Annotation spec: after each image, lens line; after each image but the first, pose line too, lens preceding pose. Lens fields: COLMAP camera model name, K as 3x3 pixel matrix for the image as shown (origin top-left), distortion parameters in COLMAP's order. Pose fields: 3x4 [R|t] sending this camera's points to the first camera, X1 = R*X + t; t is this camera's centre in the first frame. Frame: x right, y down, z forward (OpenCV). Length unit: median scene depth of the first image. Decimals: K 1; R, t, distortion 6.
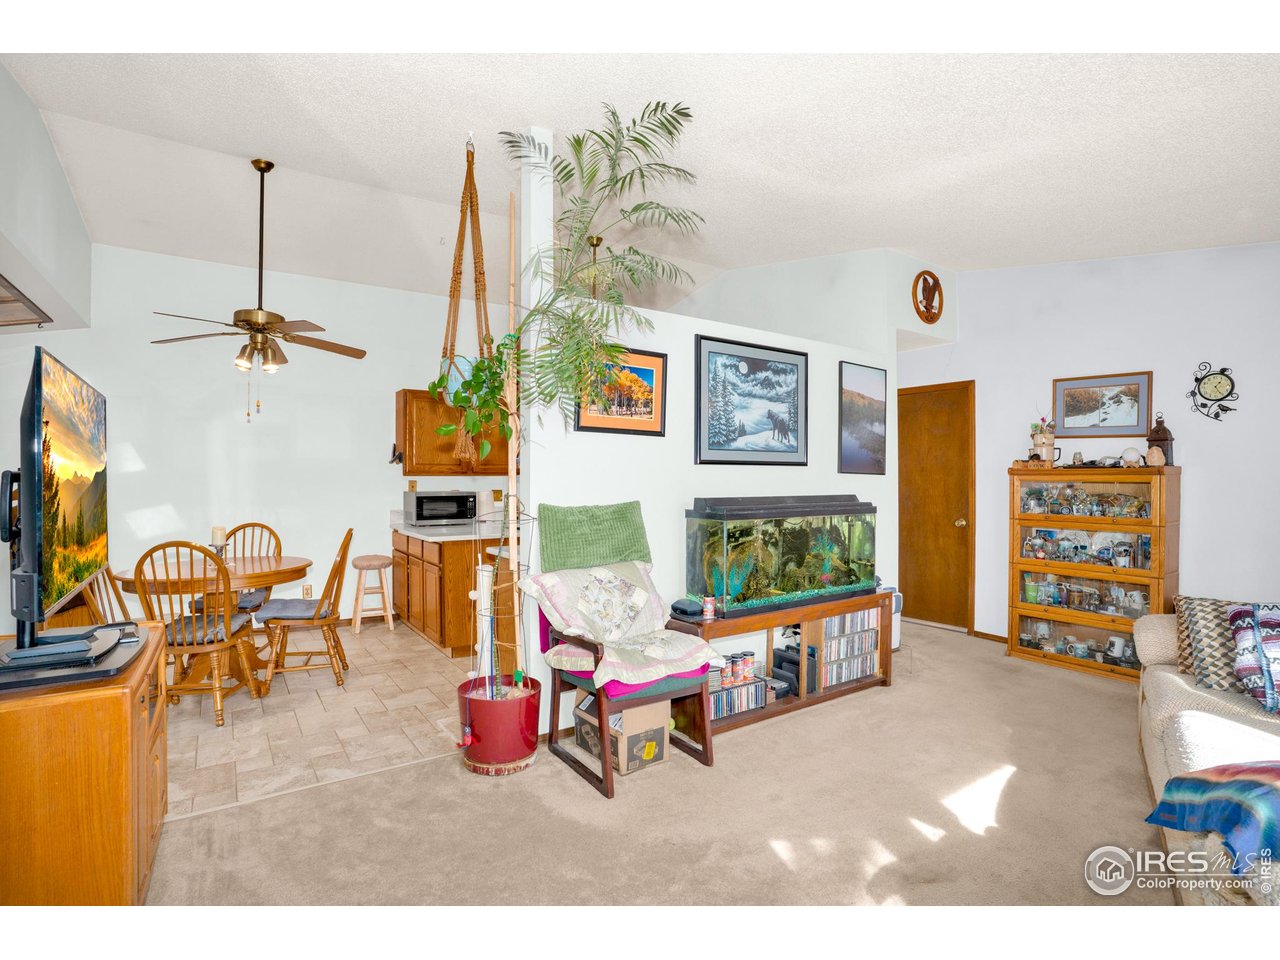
lens RADIAL K [[665.0, 0, 640.0], [0, 665.0, 480.0], [0, 0, 1]] dist [-0.078132, 0.039148]
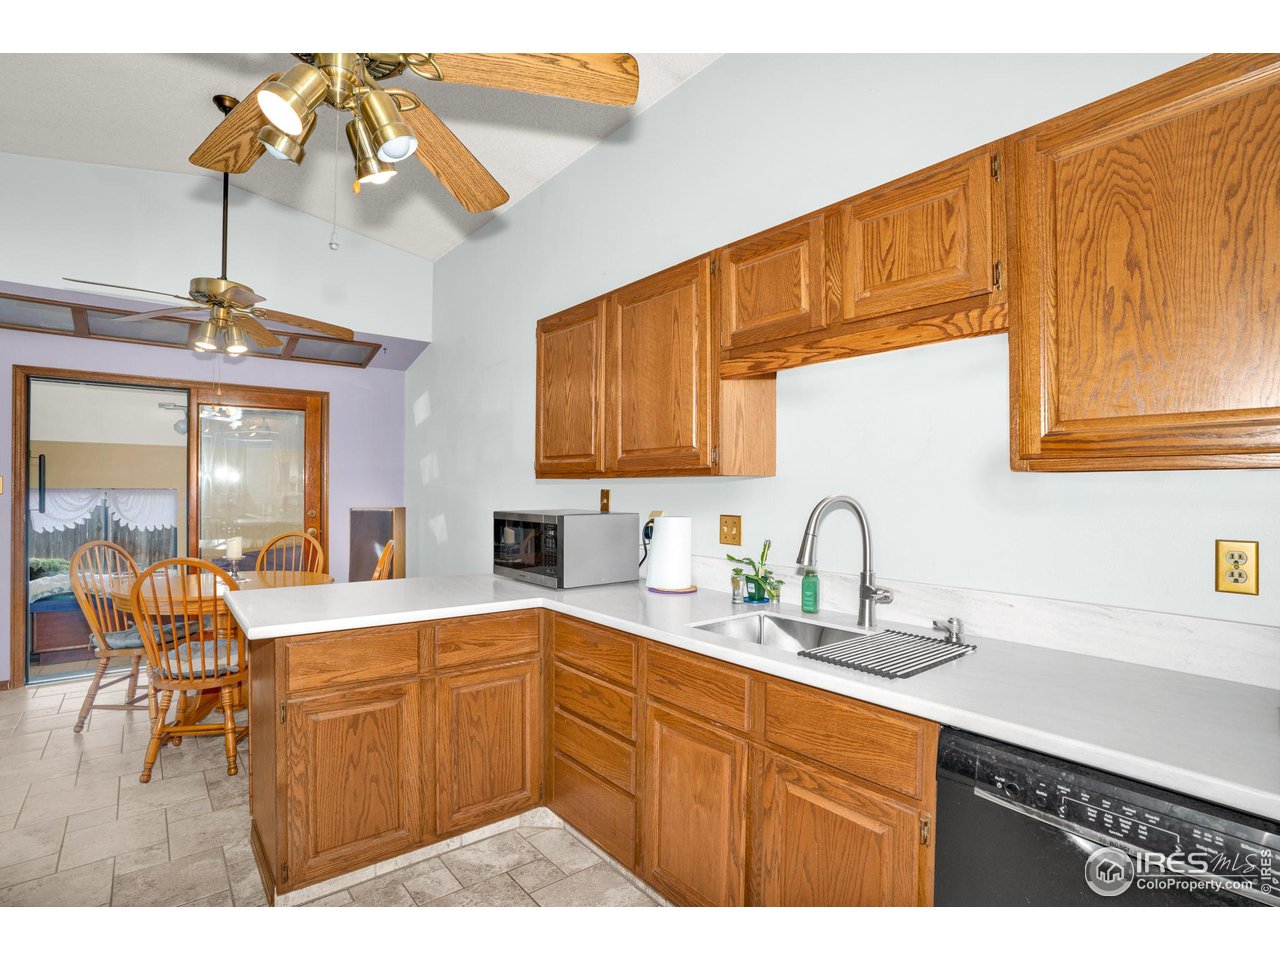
lens RADIAL K [[665.0, 0, 640.0], [0, 665.0, 480.0], [0, 0, 1]] dist [-0.078132, 0.039148]
pose [[0.102507, -0.014525, -0.994626, 0.195916], [-0.013247, 0.999785, -0.015966, 0.000641], [0.994644, 0.014812, 0.102293, 1.055258]]
